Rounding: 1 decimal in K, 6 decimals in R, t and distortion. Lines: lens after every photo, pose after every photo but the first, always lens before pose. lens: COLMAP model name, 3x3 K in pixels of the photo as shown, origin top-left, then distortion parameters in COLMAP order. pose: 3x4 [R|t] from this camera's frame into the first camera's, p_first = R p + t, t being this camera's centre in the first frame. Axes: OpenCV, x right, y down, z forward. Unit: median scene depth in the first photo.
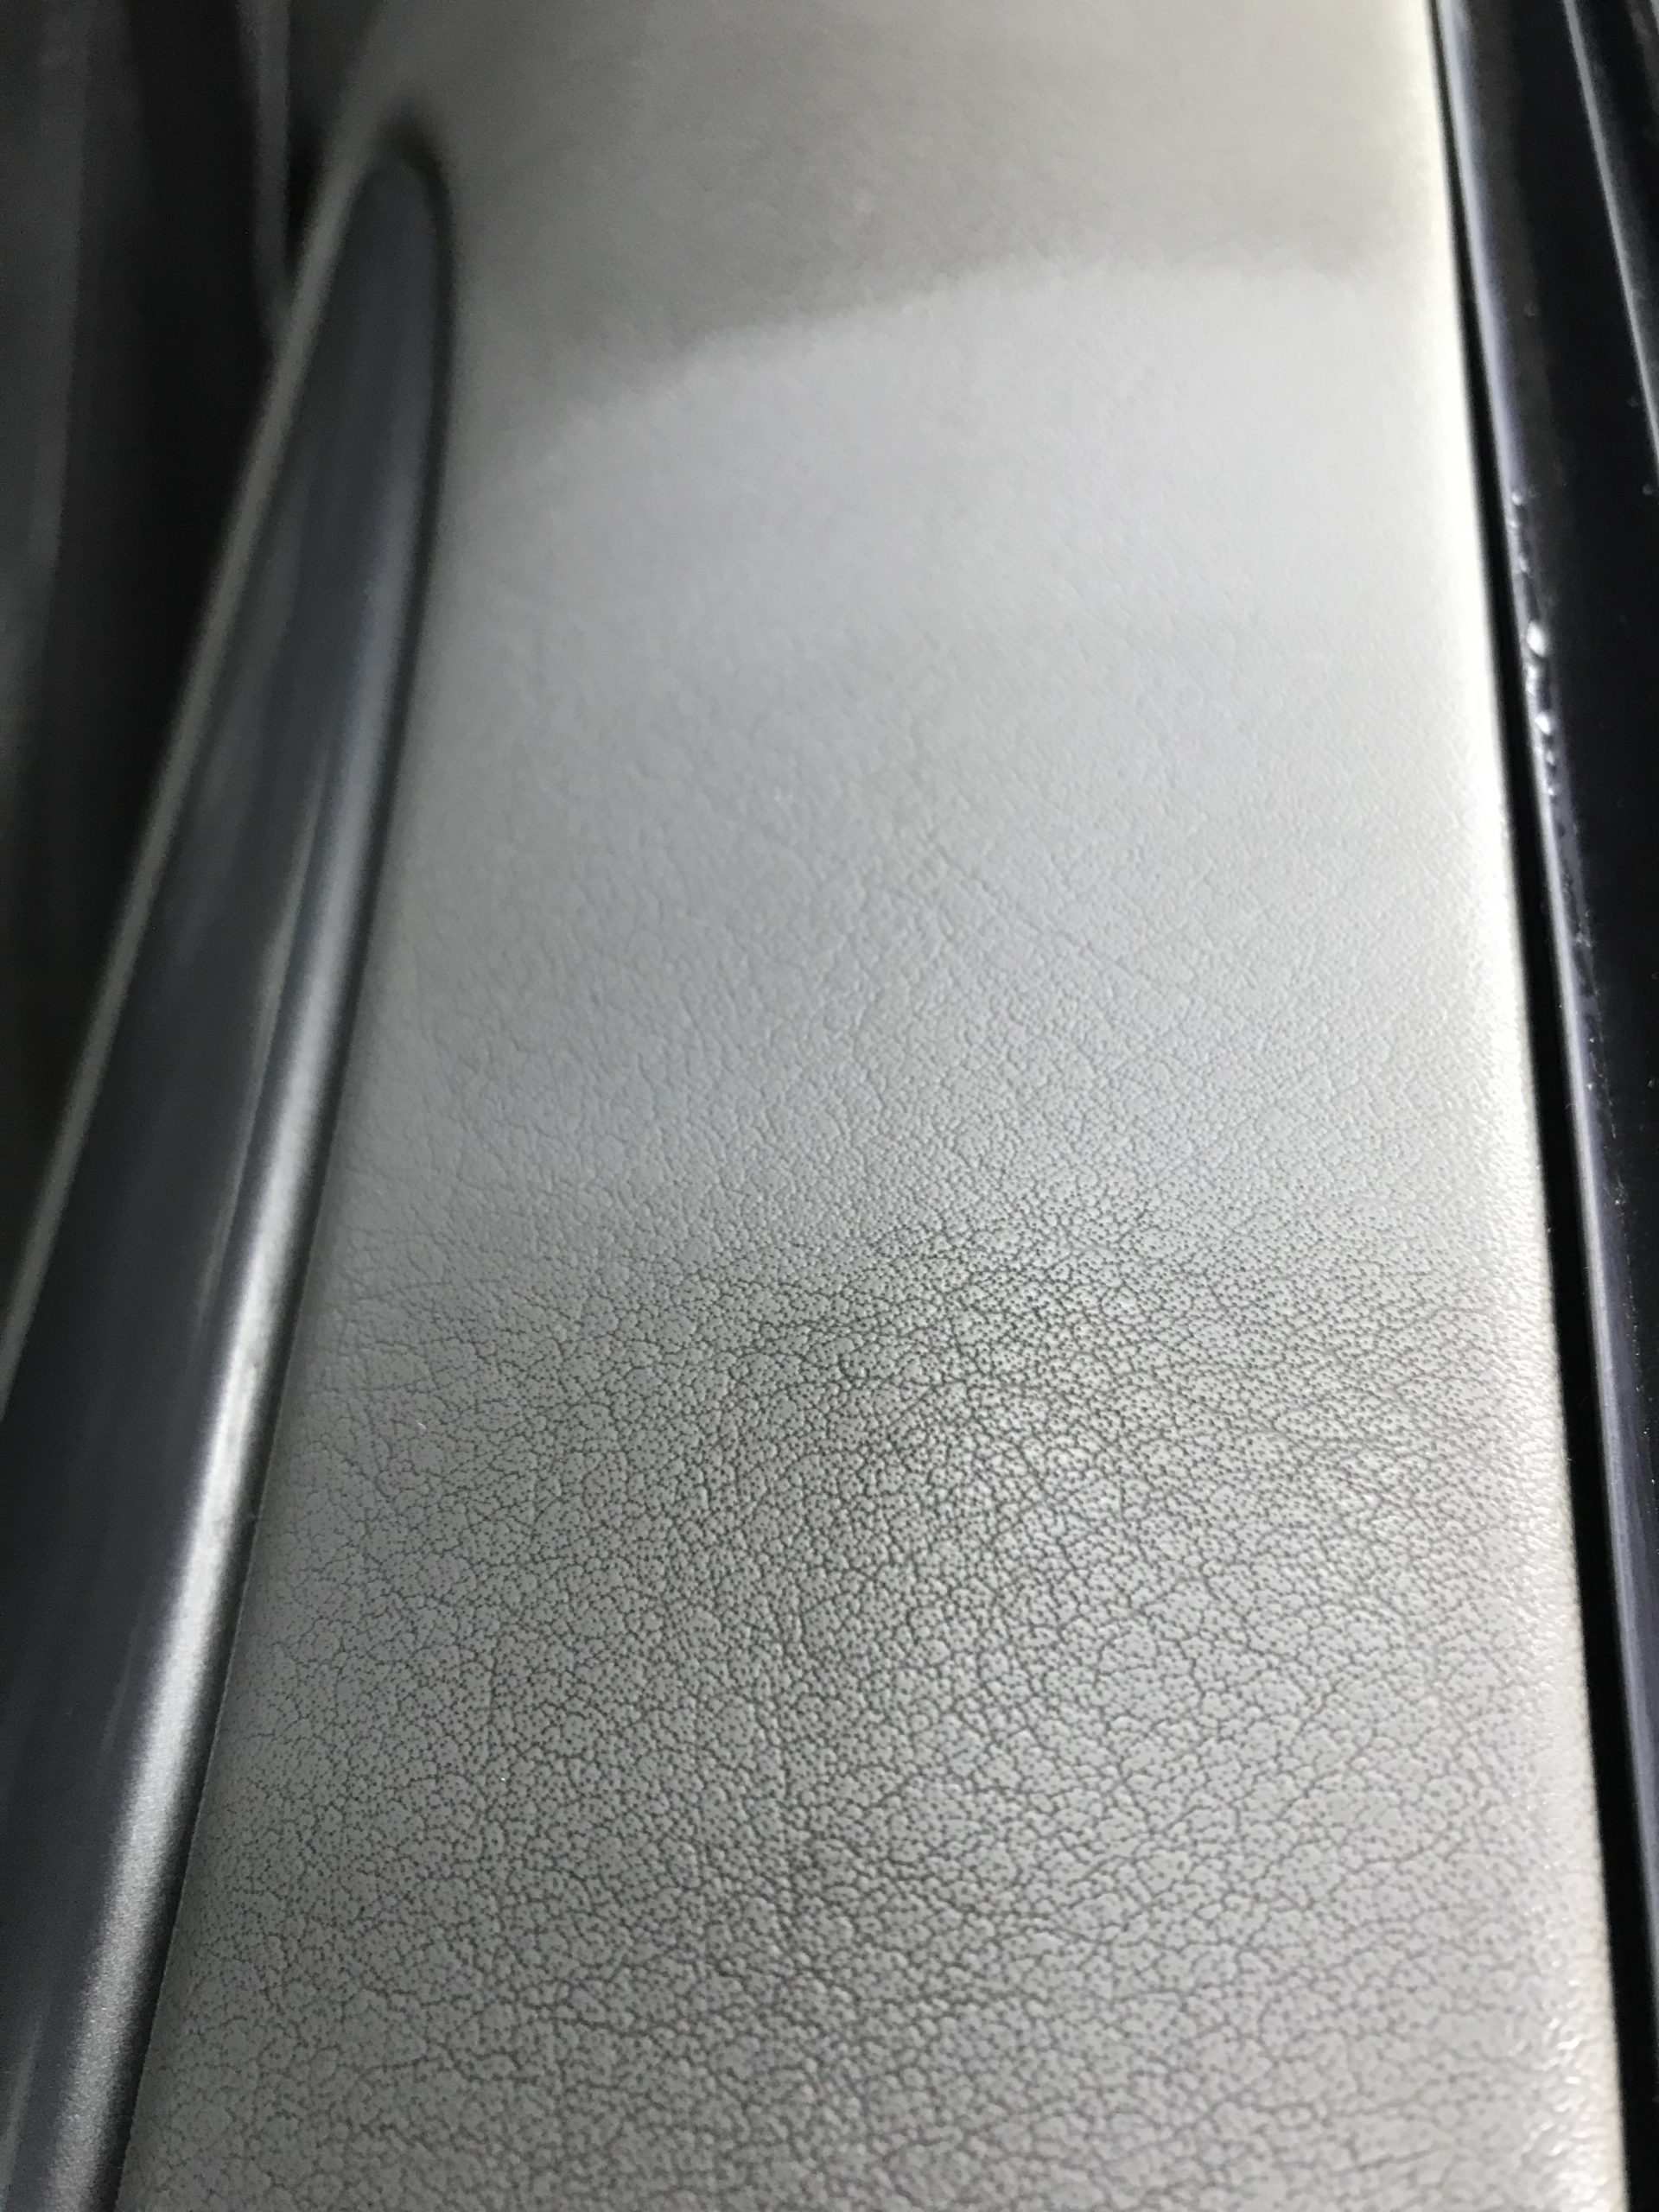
lens RADIAL K [[1804.2, 0, 829.5], [0, 1804.2, 1106.0], [0, 0, 1]] dist [-0.006317, -0.013191]
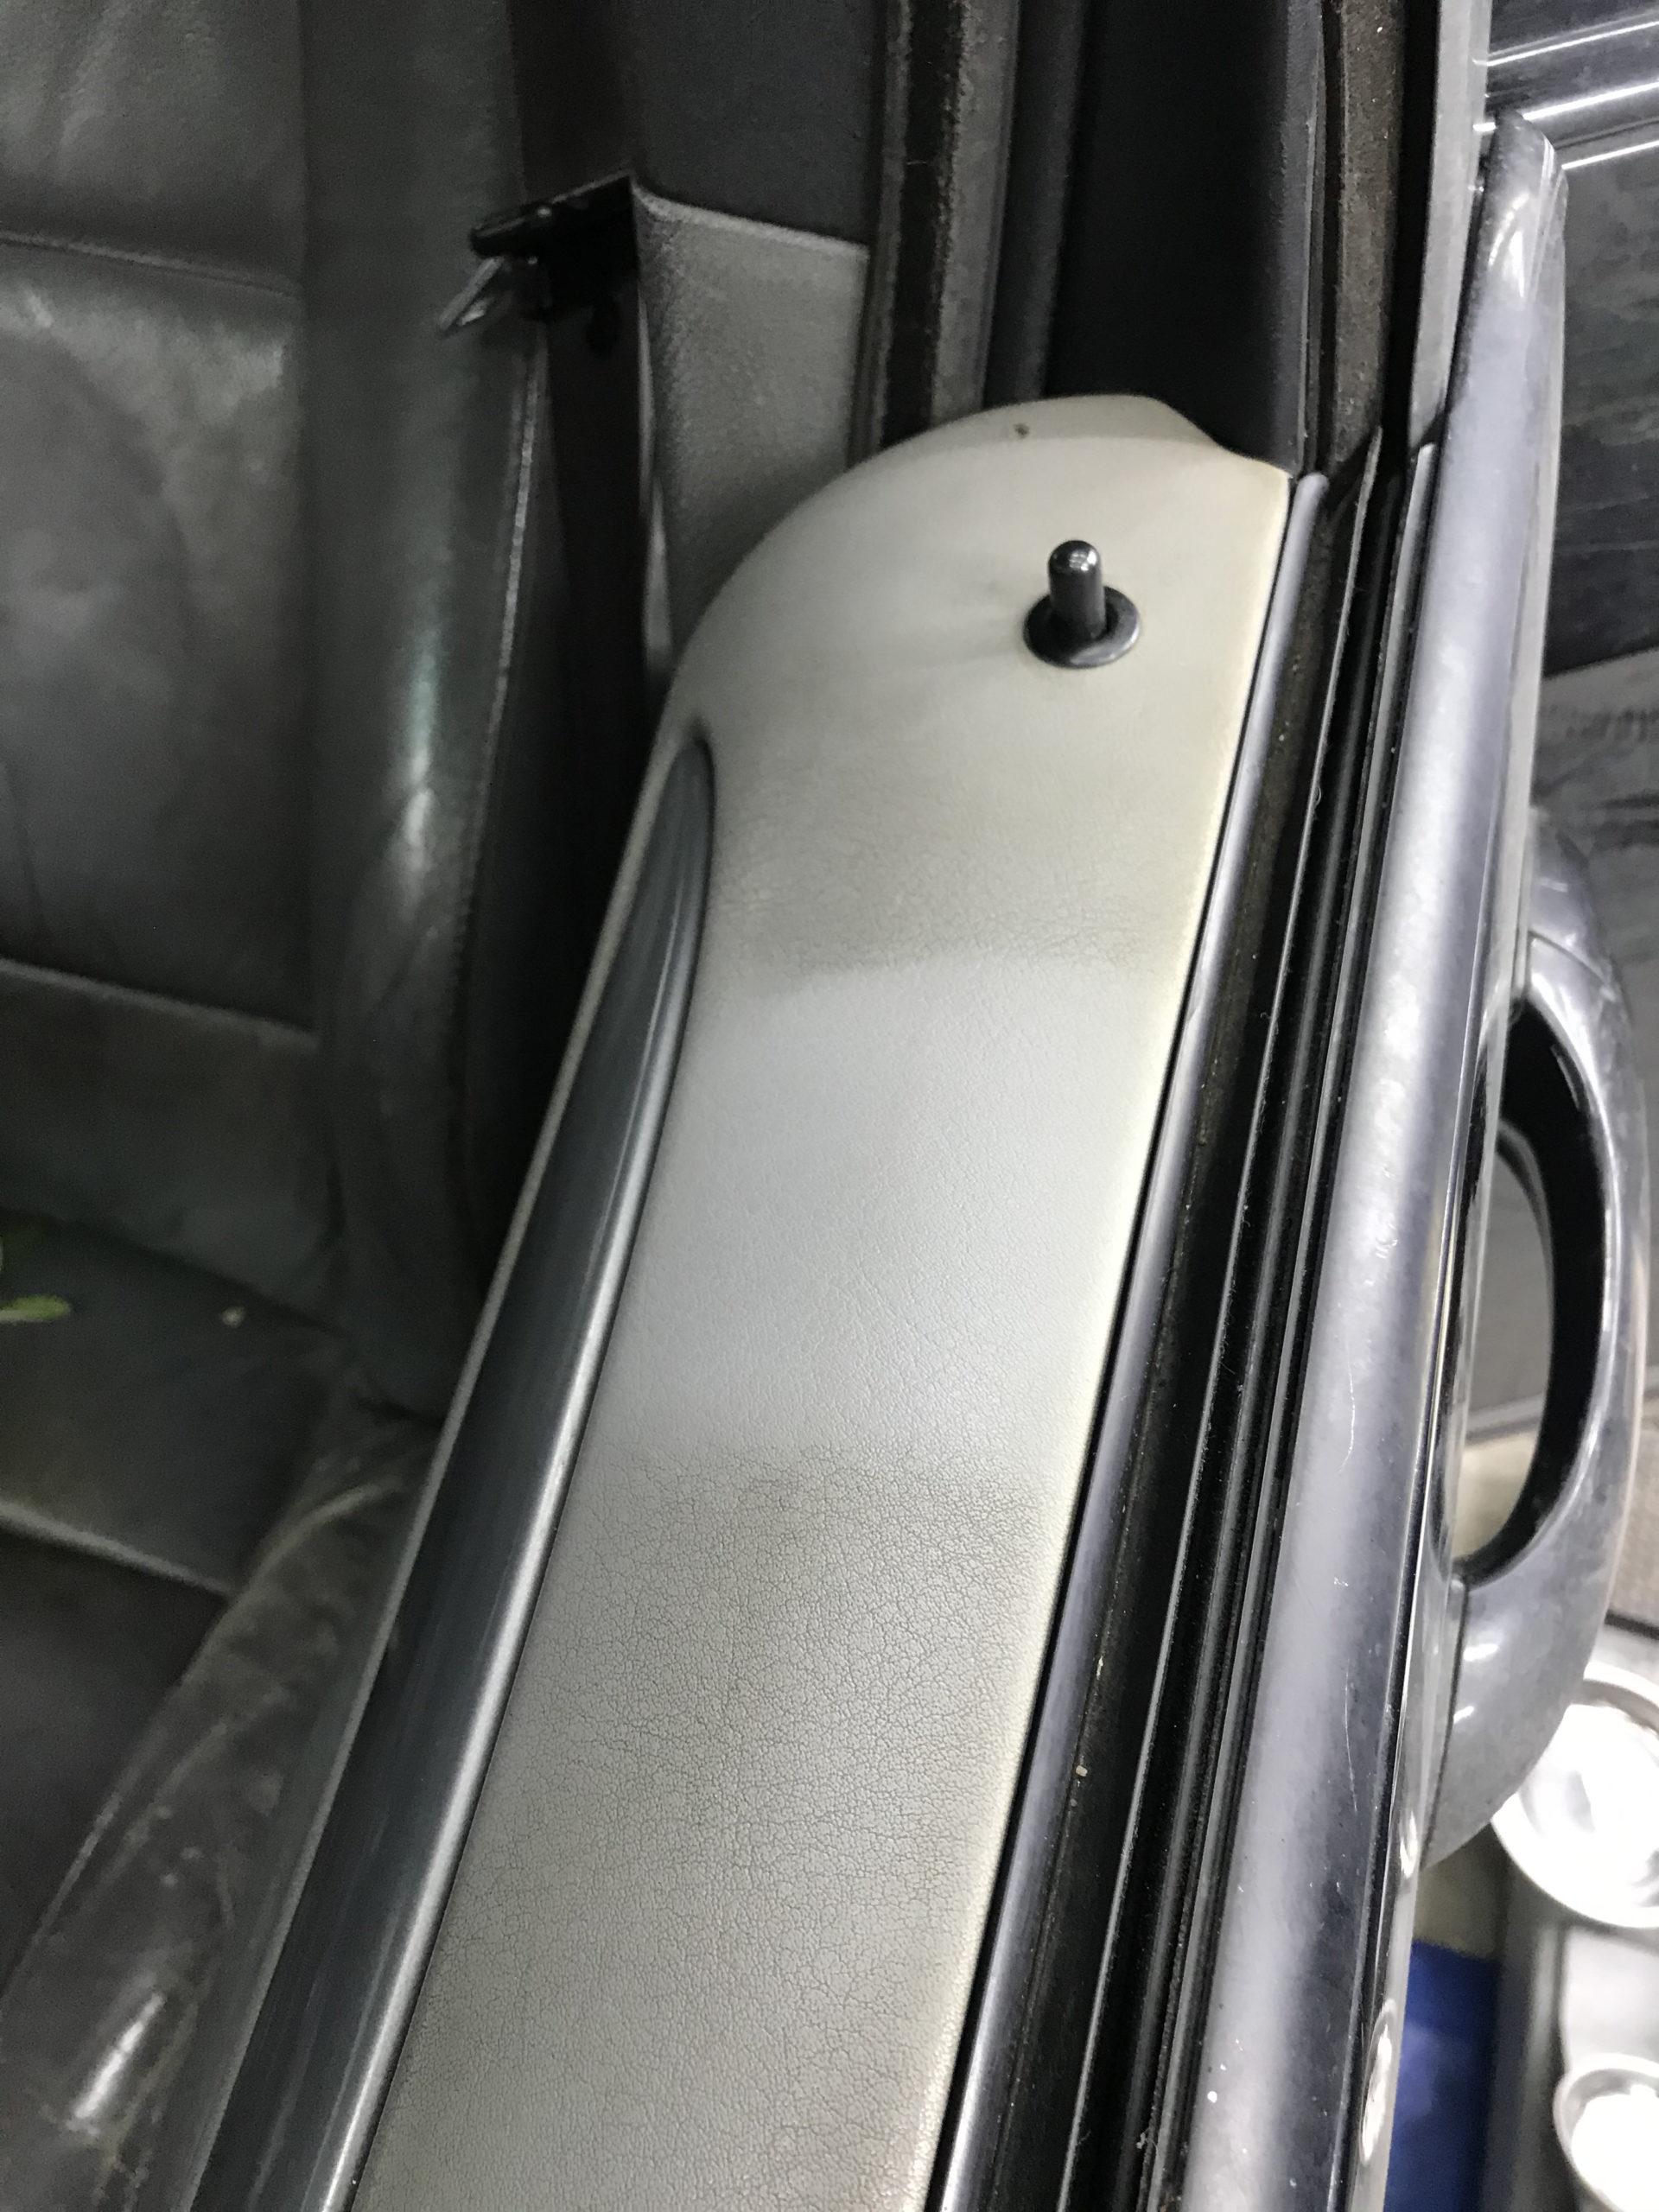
lens RADIAL K [[1804.2, 0, 829.5], [0, 1804.2, 1106.0], [0, 0, 1]] dist [-0.006317, -0.013191]
pose [[0.976181, 0.066471, -0.206524, 0.549180], [-0.066793, 0.997752, 0.005423, -0.416322], [0.206420, 0.008501, 0.978427, -1.423179]]
